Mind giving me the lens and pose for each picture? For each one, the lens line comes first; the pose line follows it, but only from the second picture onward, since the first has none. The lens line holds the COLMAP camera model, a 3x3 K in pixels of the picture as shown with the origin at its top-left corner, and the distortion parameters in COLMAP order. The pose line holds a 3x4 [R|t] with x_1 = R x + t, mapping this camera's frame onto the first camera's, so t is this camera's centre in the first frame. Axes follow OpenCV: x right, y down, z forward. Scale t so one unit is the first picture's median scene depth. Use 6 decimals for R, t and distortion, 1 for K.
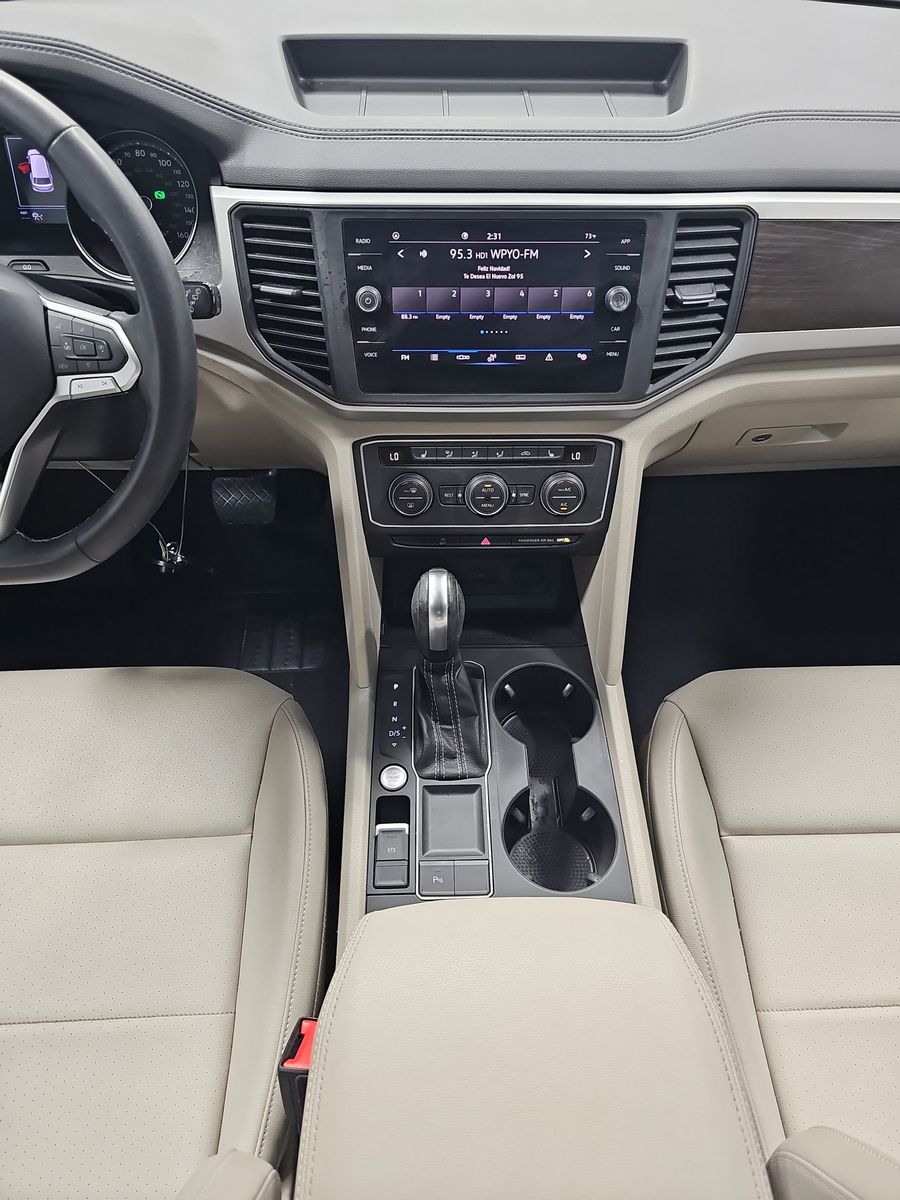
lens RADIAL K [[809.1, 0, 452.3], [0, 809.1, 594.1], [0, 0, 1]] dist [0.020454, -0.011748]
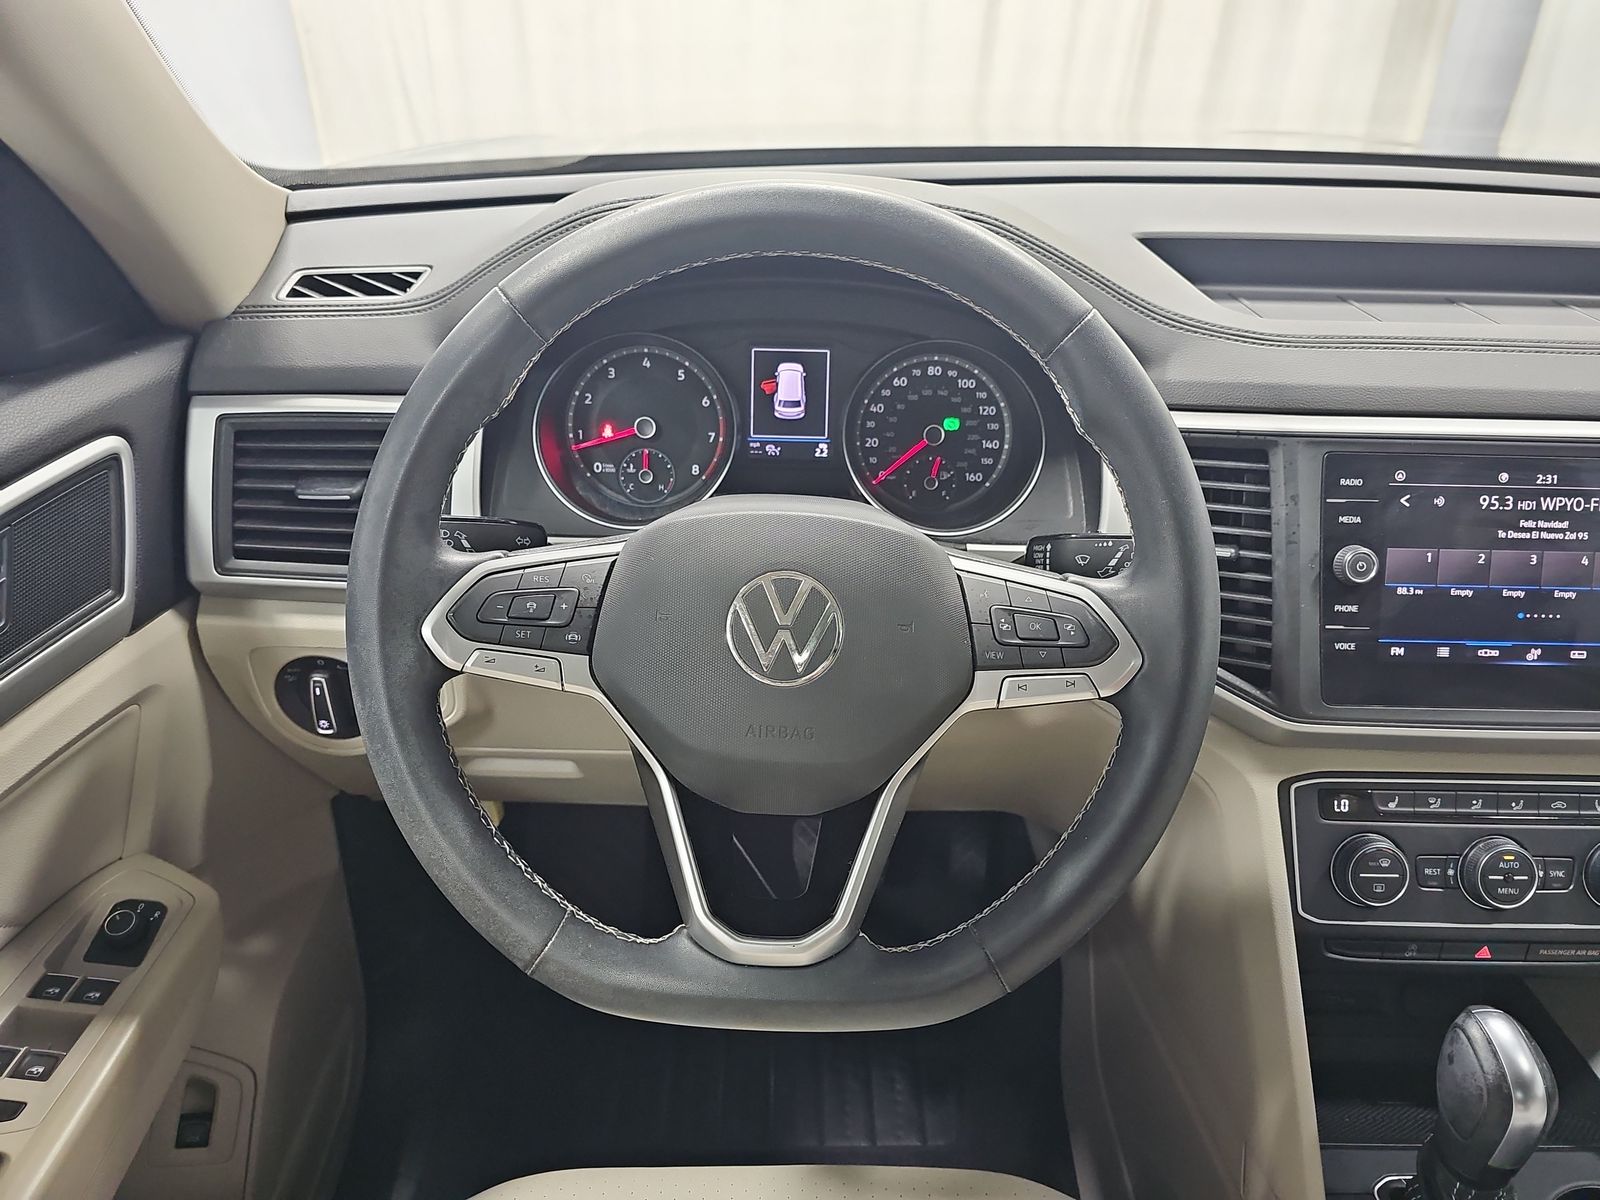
lens RADIAL K [[1078.8, 0, 796.6], [0, 1078.8, 598.9], [0, 0, 1]] dist [0.020454, -0.011748]
pose [[0.999845, 0.017571, -0.000883, -0.534328], [-0.016875, 0.943590, -0.330686, -0.042620], [-0.004977, 0.330650, 0.943740, 0.189322]]
